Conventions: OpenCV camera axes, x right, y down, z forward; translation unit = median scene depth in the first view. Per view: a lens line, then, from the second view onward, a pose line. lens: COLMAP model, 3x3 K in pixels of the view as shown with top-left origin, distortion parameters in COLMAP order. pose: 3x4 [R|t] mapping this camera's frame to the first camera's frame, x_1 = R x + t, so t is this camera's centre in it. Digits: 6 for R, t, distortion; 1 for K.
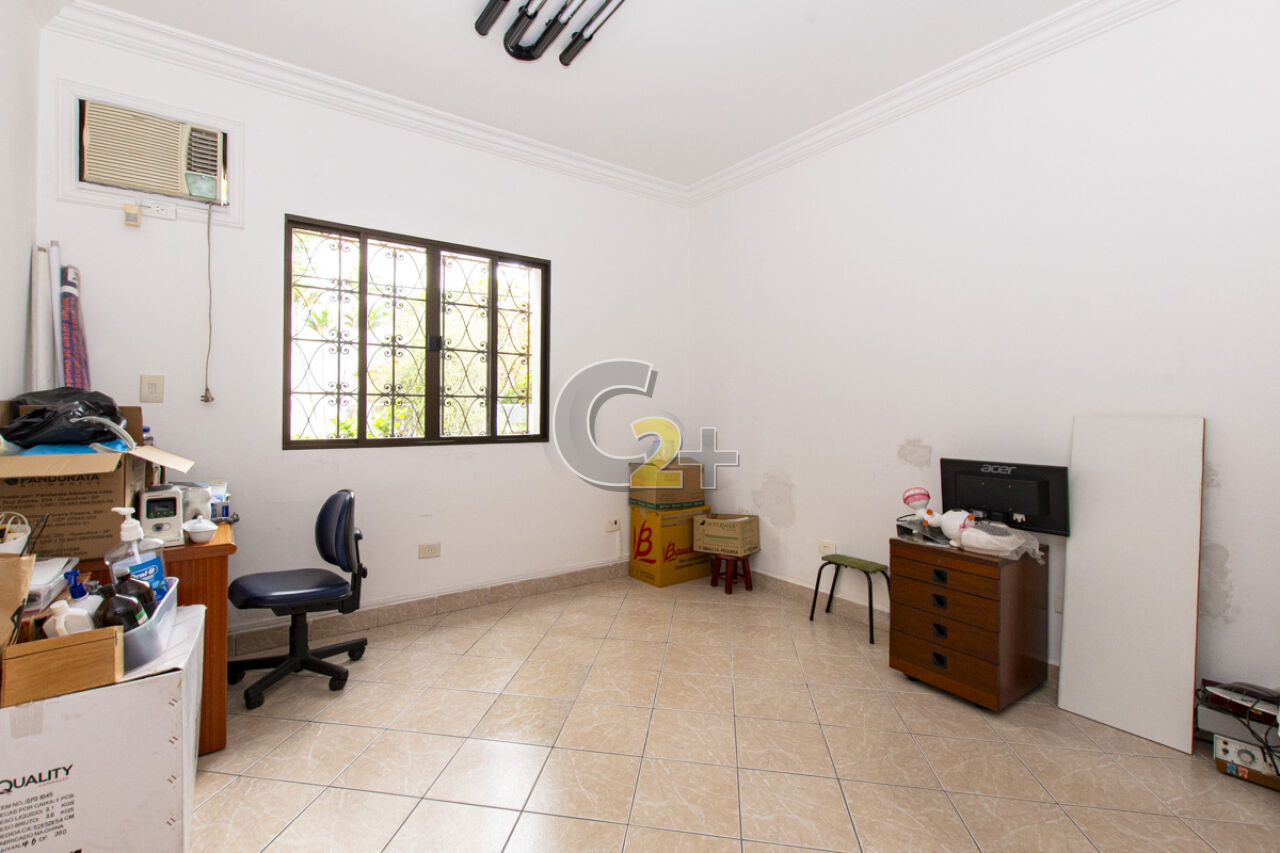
lens RADIAL K [[557.9, 0, 632.2], [0, 557.9, 423.2], [0, 0, 1]] dist [-0.000456, -0.000706]
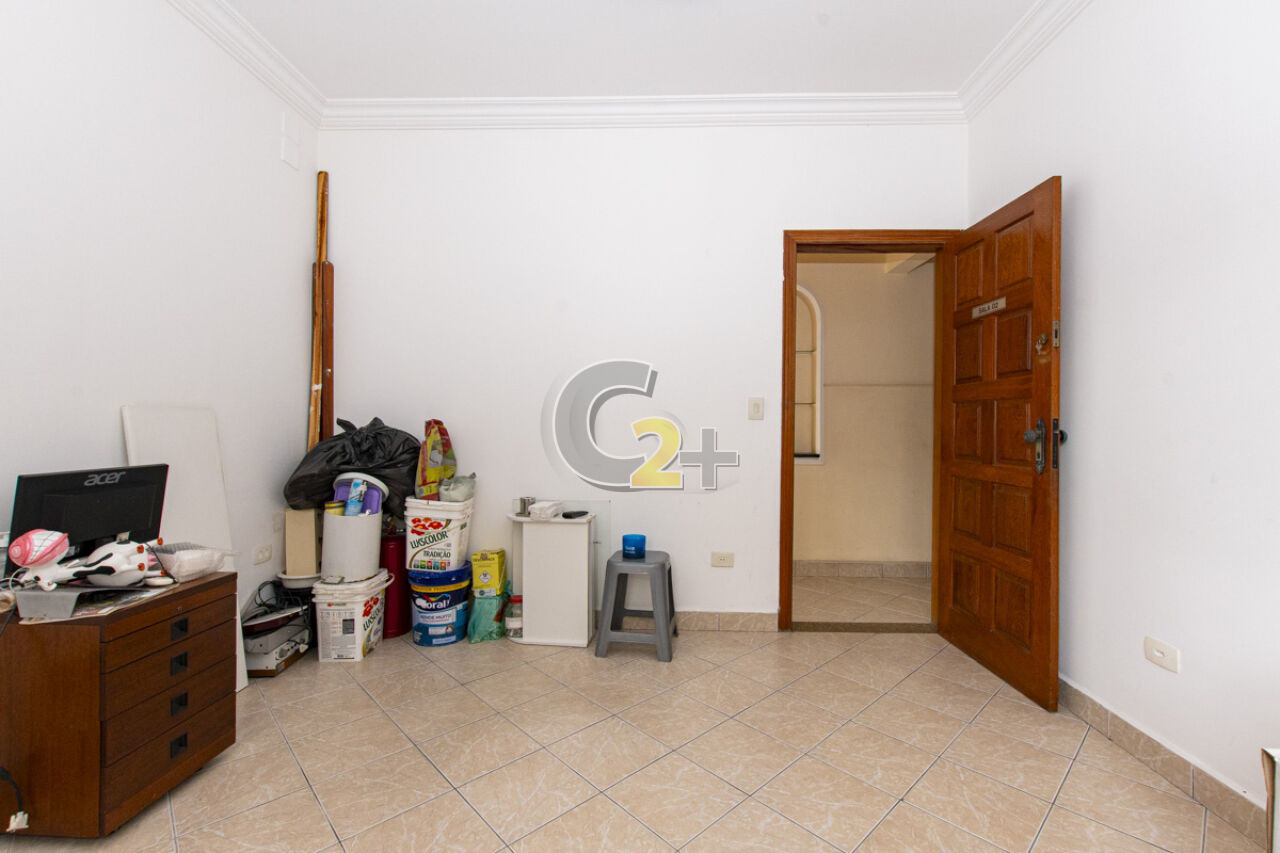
lens RADIAL K [[557.9, 0, 632.9], [0, 557.9, 423.6], [0, 0, 1]] dist [-0.000456, -0.000706]
pose [[-0.793839, -0.005562, 0.608102, -0.346852], [-0.000295, 0.999962, 0.008761, 0.004548], [-0.608128, 0.006775, -0.793810, 1.213038]]
